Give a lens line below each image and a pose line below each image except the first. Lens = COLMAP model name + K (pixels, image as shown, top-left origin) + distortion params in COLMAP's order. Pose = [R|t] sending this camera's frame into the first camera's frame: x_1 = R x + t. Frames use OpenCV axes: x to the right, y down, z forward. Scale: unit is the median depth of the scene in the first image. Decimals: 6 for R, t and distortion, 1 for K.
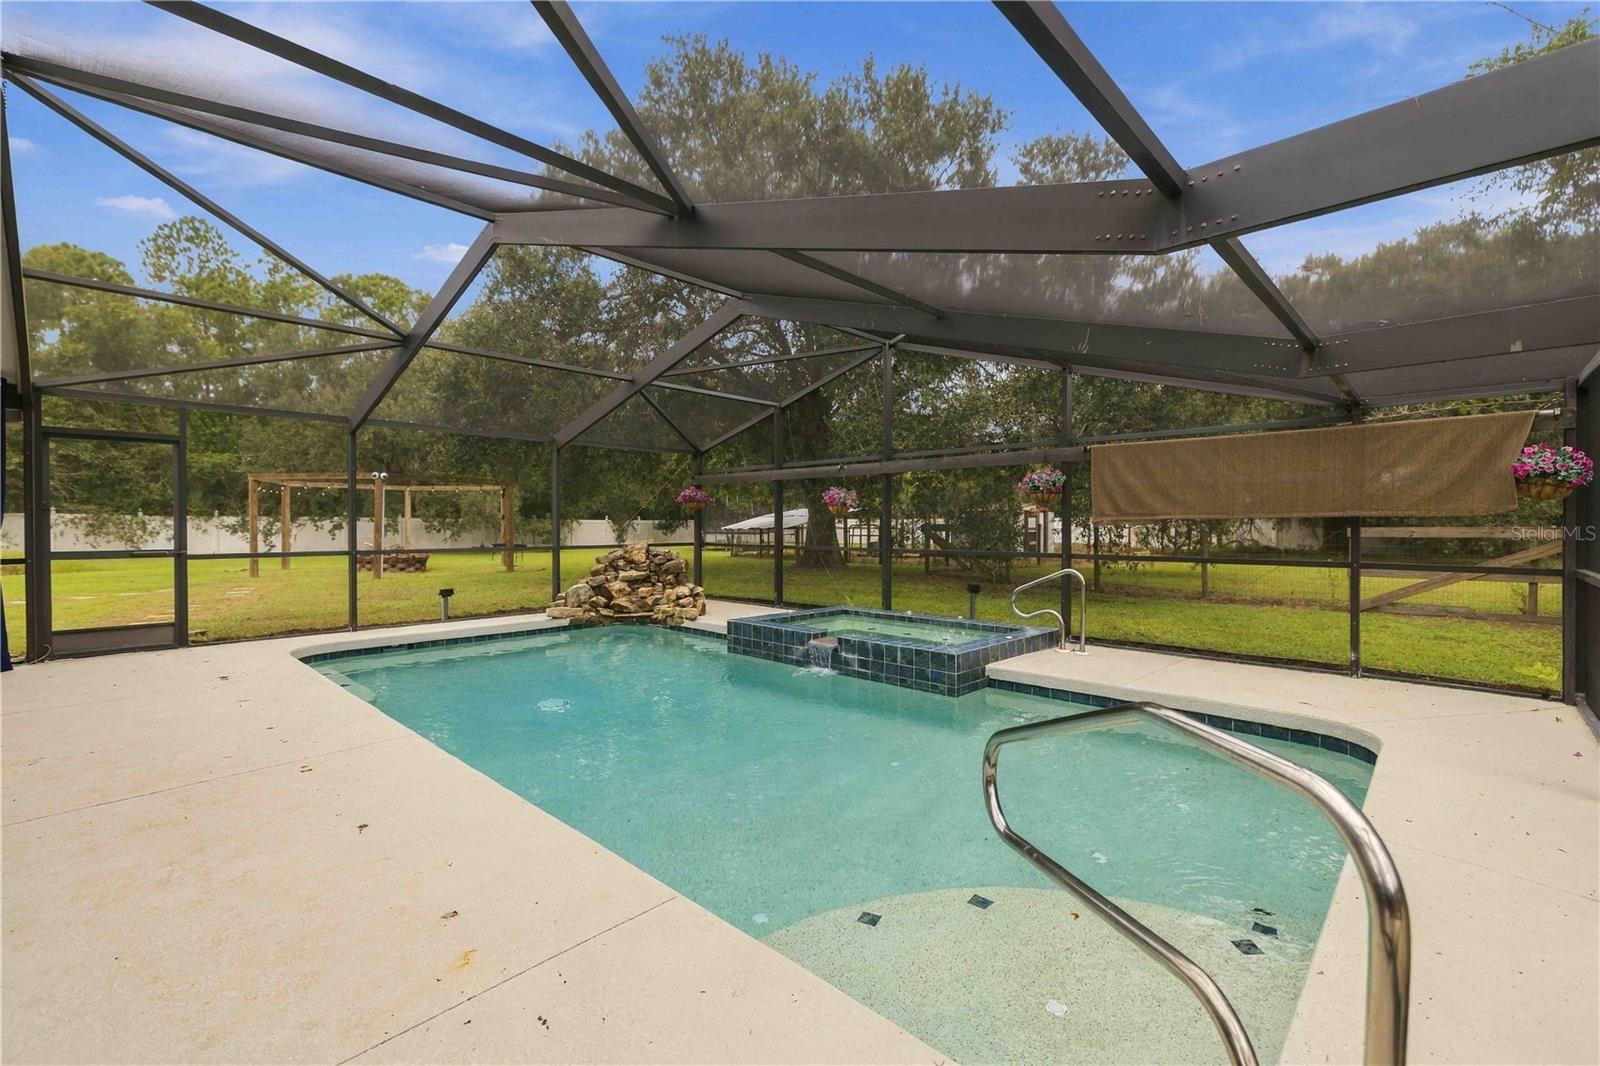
lens RADIAL K [[683.3, 0, 797.6], [0, 683.3, 532.6], [0, 0, 1]] dist [0.000246, 0.000885]
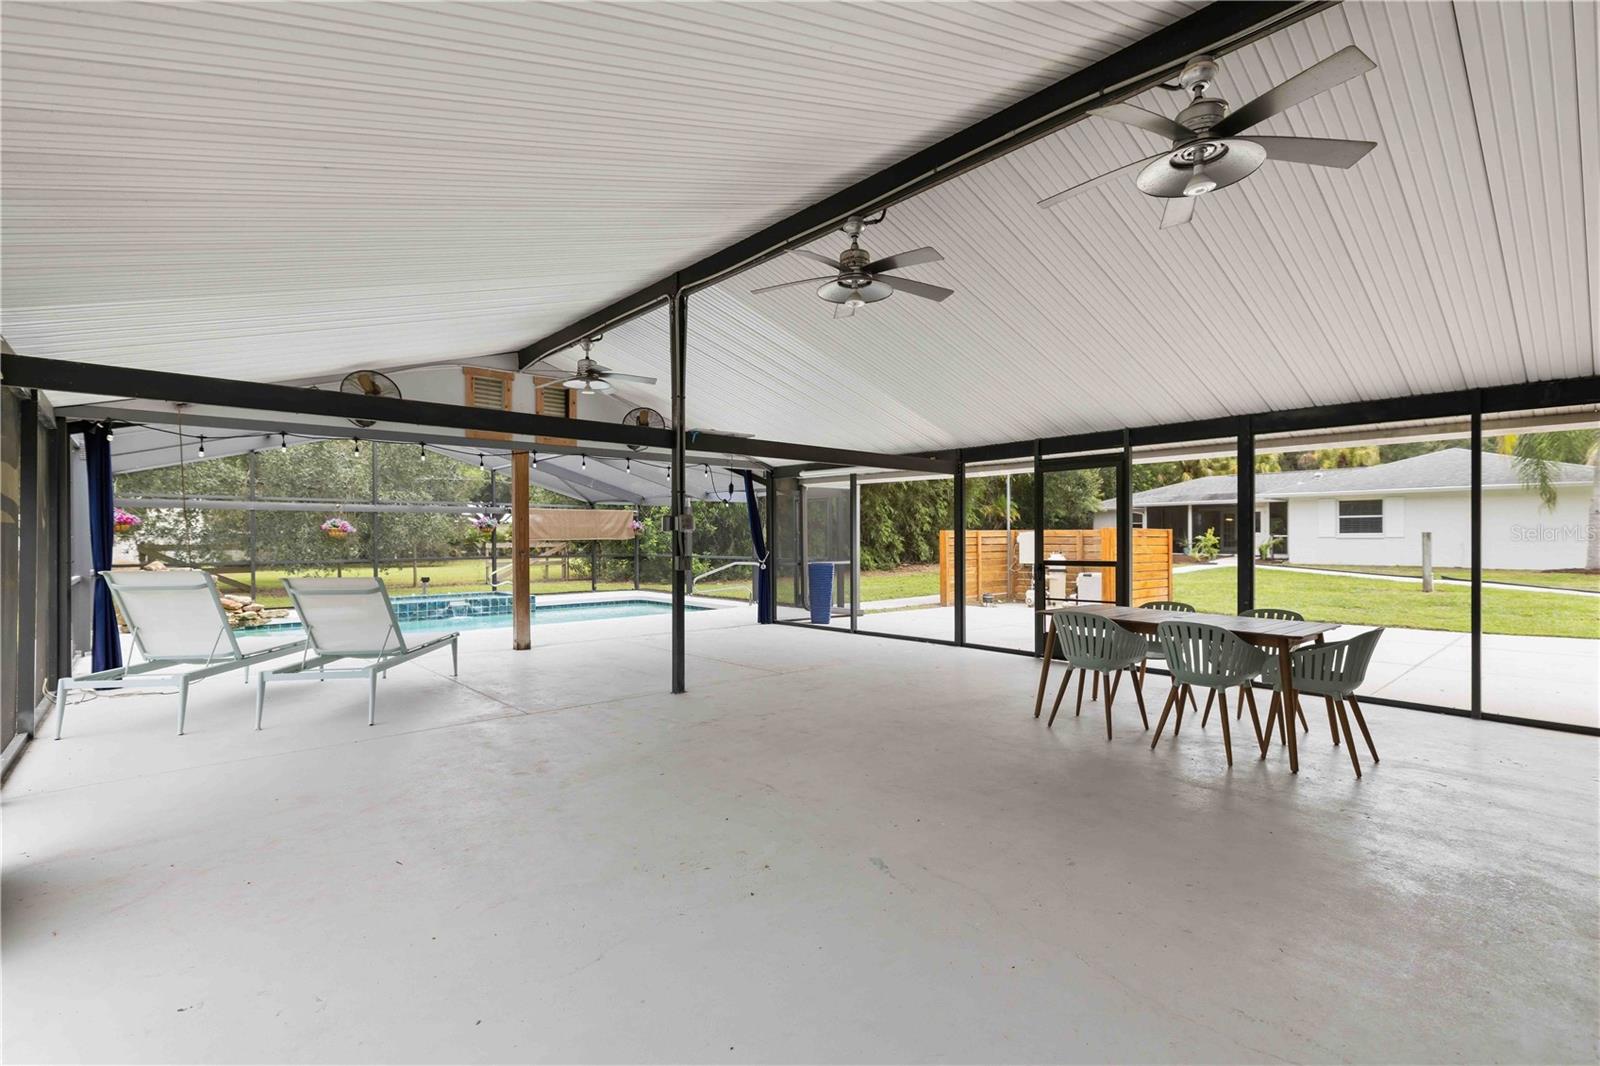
lens RADIAL K [[709.6, 0, 800.0], [0, 709.6, 533.0], [0, 0, 1]] dist [0.000553, 0.000024]
pose [[0.086481, 0.004346, 0.996244, -1.381013], [0.014407, 0.999880, -0.005613, -0.013582], [-0.996149, 0.014839, 0.086408, -0.117460]]
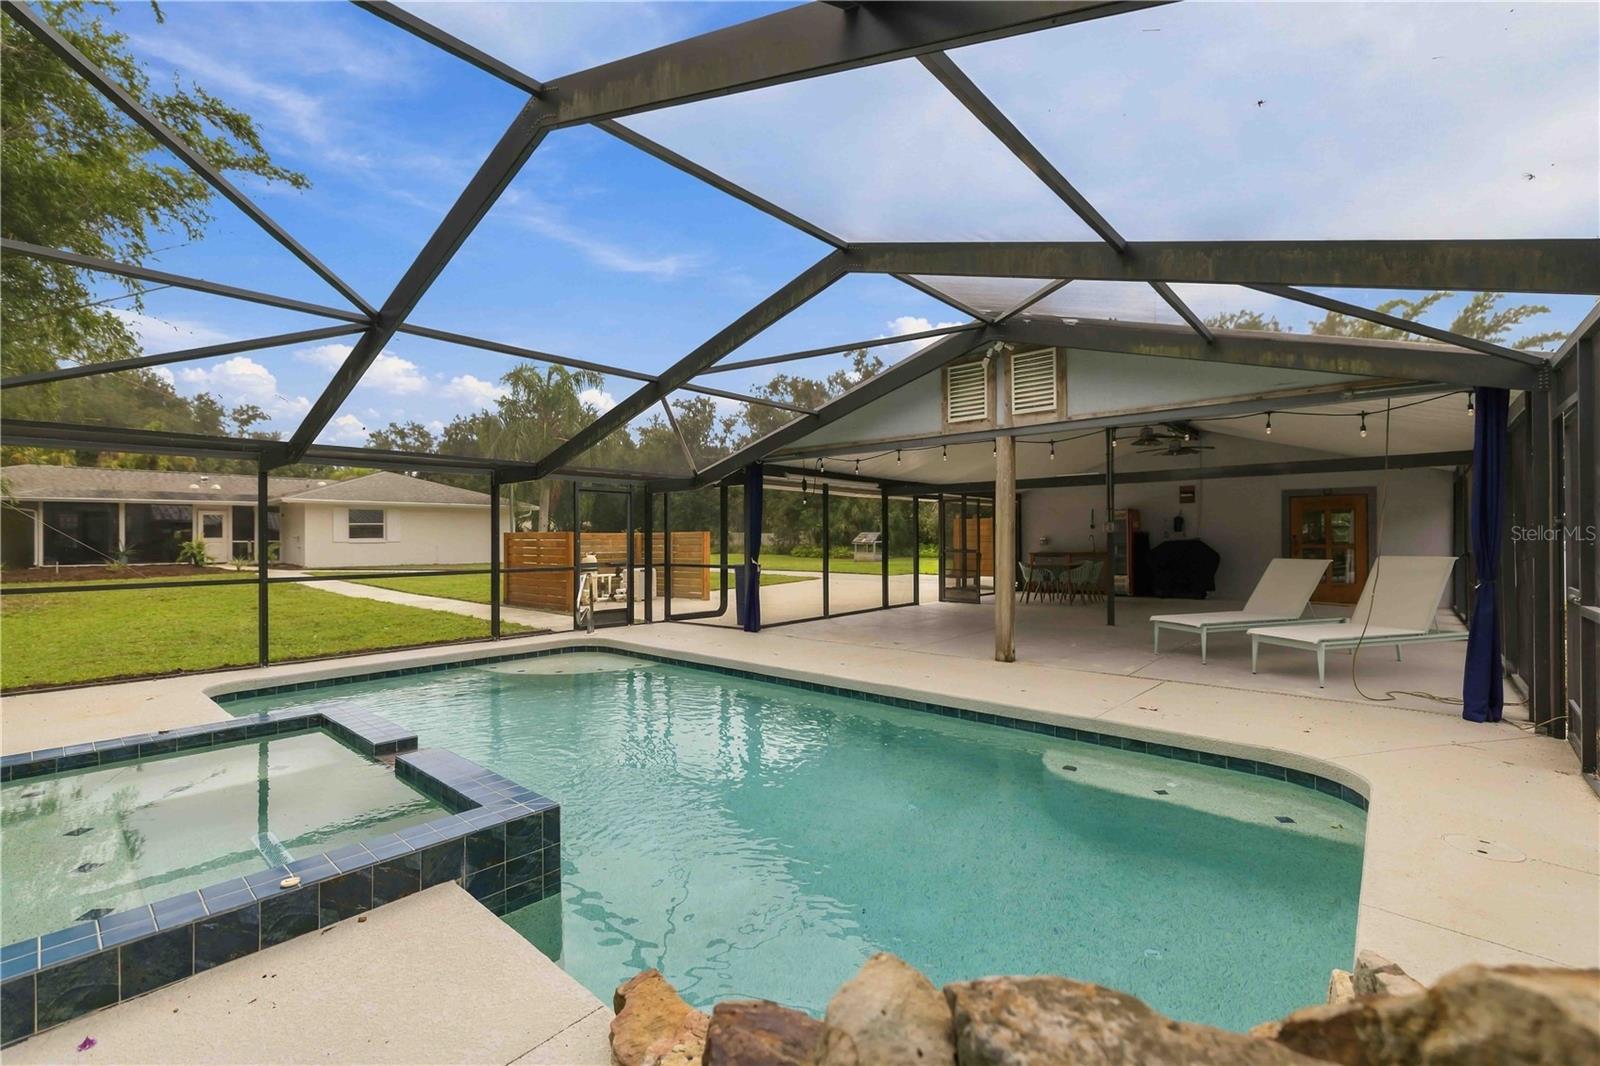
lens RADIAL K [[683.3, 0, 797.6], [0, 683.3, 532.6], [0, 0, 1]] dist [0.000246, 0.000885]
pose [[-0.999181, 0.005139, -0.040124, -0.181927], [0.004983, 0.999980, 0.003974, -0.024604], [0.040144, 0.003771, -0.999187, 1.145725]]
